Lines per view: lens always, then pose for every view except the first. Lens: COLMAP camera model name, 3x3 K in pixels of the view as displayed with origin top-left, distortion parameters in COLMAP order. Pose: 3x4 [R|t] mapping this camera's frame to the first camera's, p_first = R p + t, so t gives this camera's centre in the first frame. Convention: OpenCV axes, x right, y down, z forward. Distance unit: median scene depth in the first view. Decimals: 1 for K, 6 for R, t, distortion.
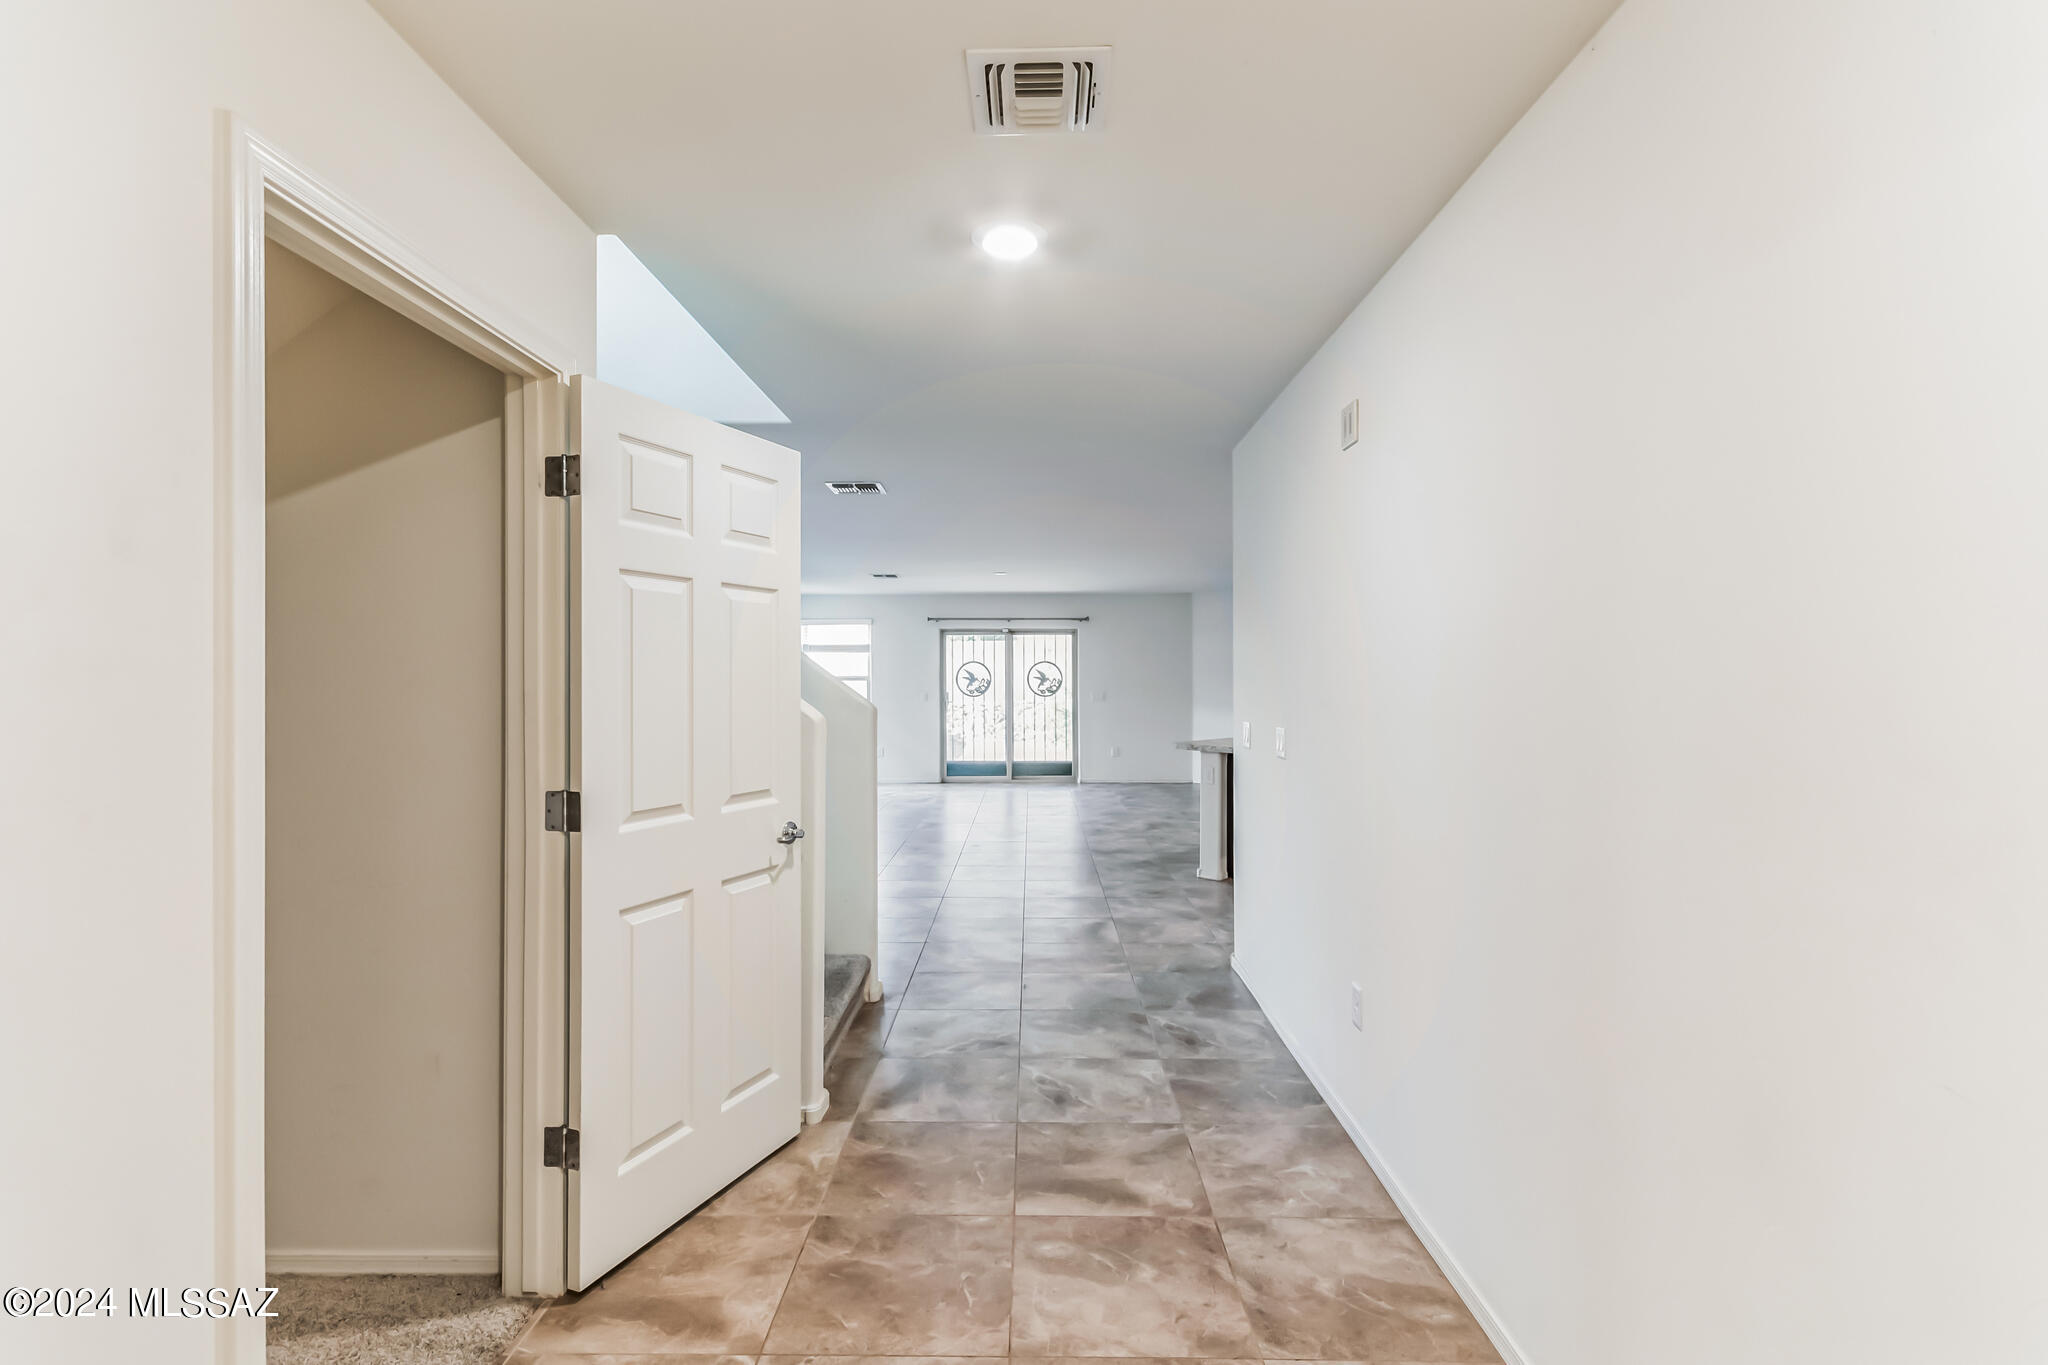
lens RADIAL K [[956.3, 0, 1024.0], [0, 956.3, 682.5], [0, 0, 1]] dist [0.001758, -0.000183]
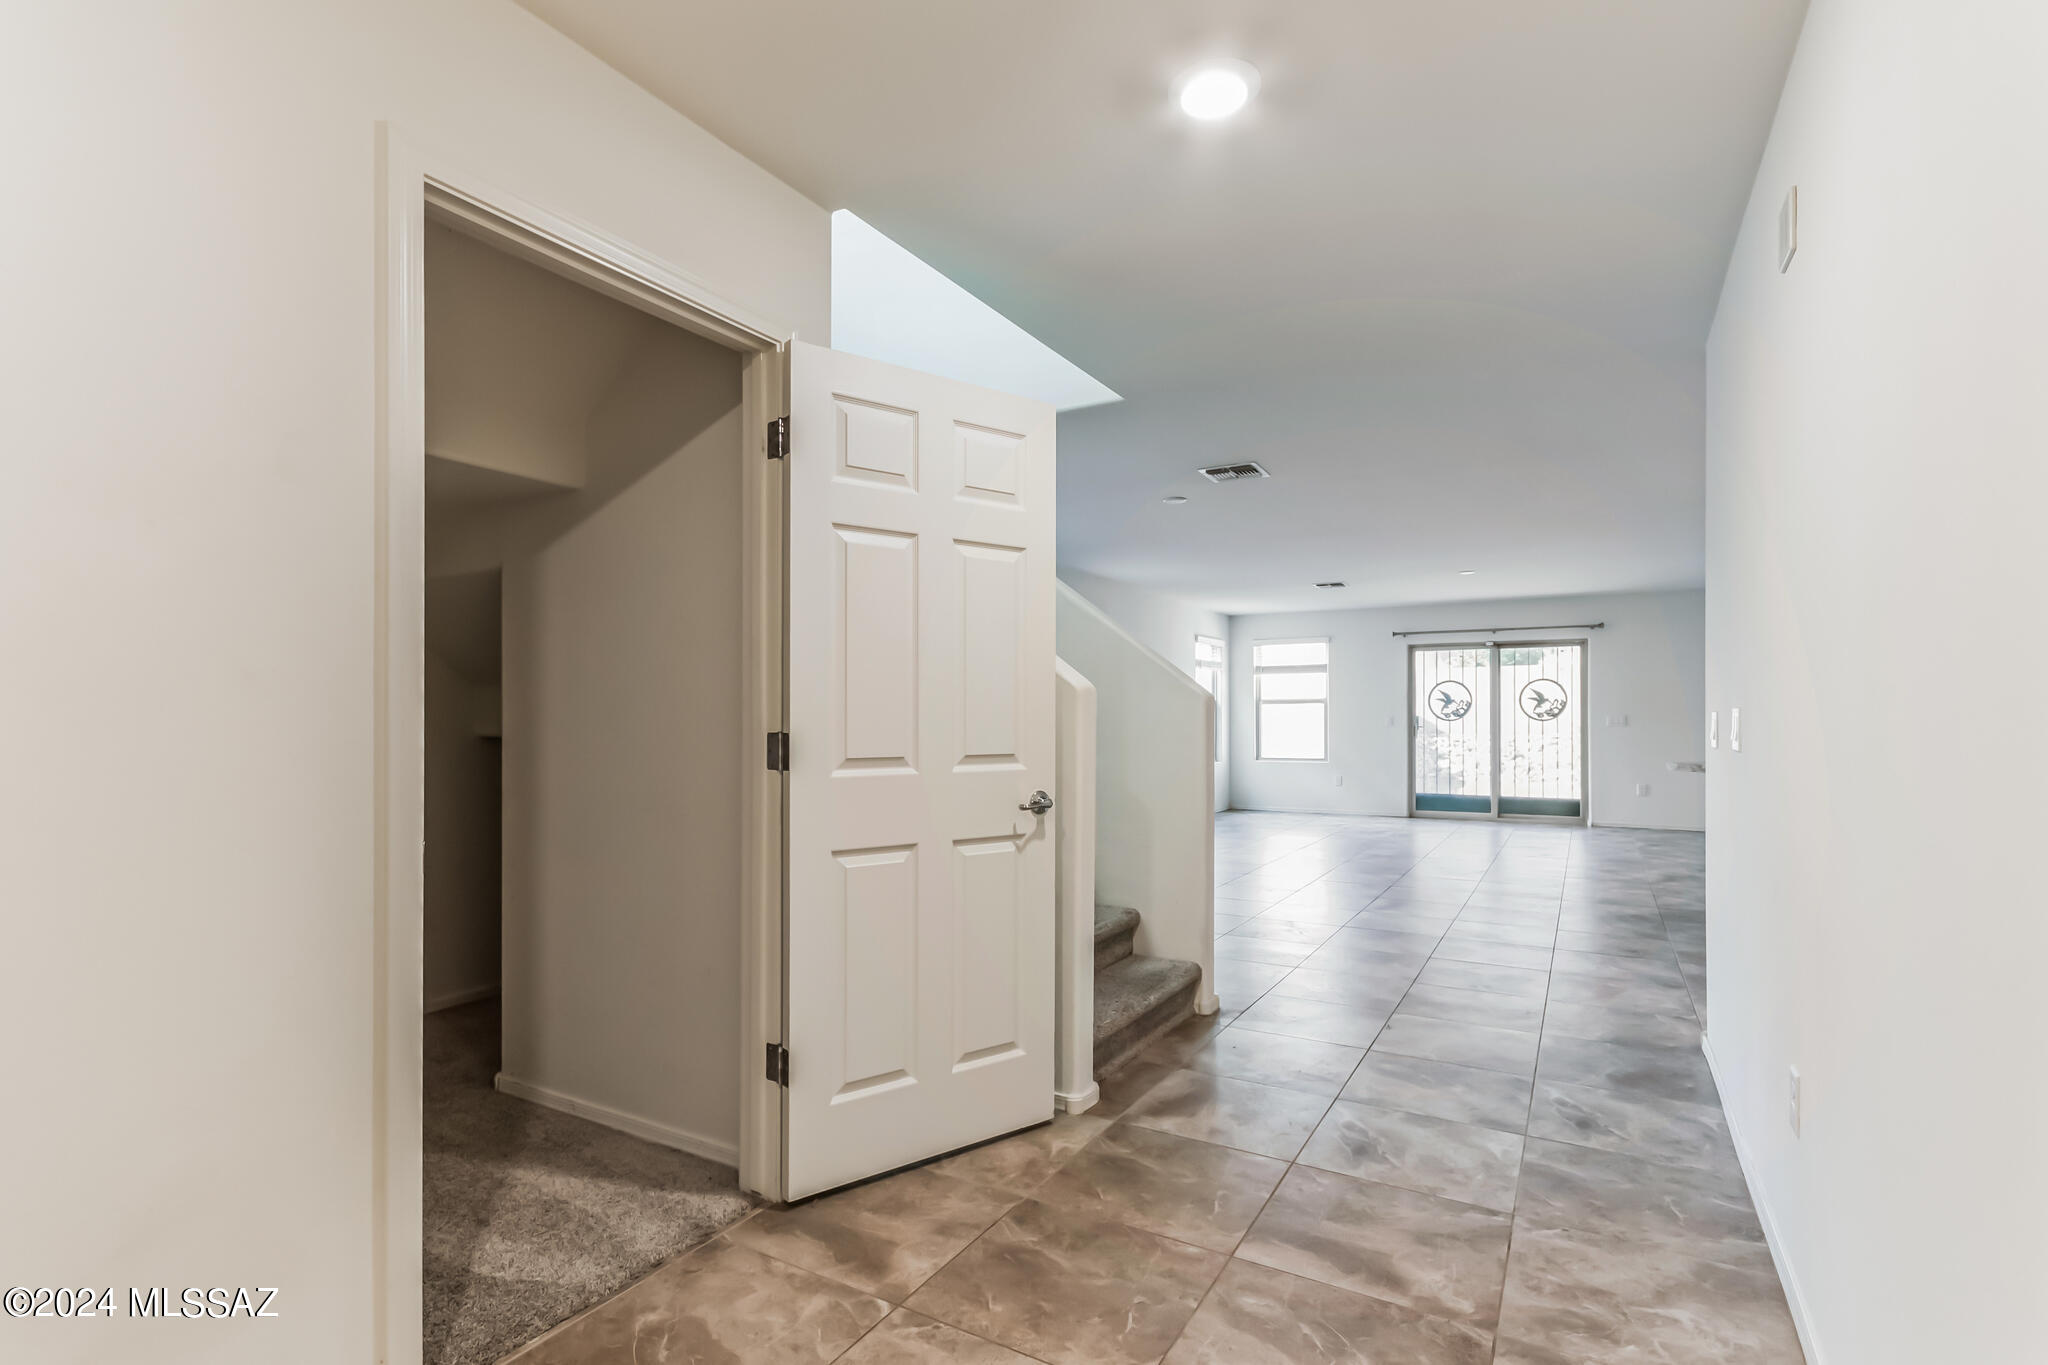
lens RADIAL K [[972.4, 0, 1019.8], [0, 972.4, 730.1], [0, 0, 1]] dist [0.002607, -0.000181]
pose [[0.864716, 0.004457, -0.502242, 0.233898], [-0.001865, 0.999982, 0.005664, 0.081538], [0.502258, -0.003961, 0.864709, 0.152380]]
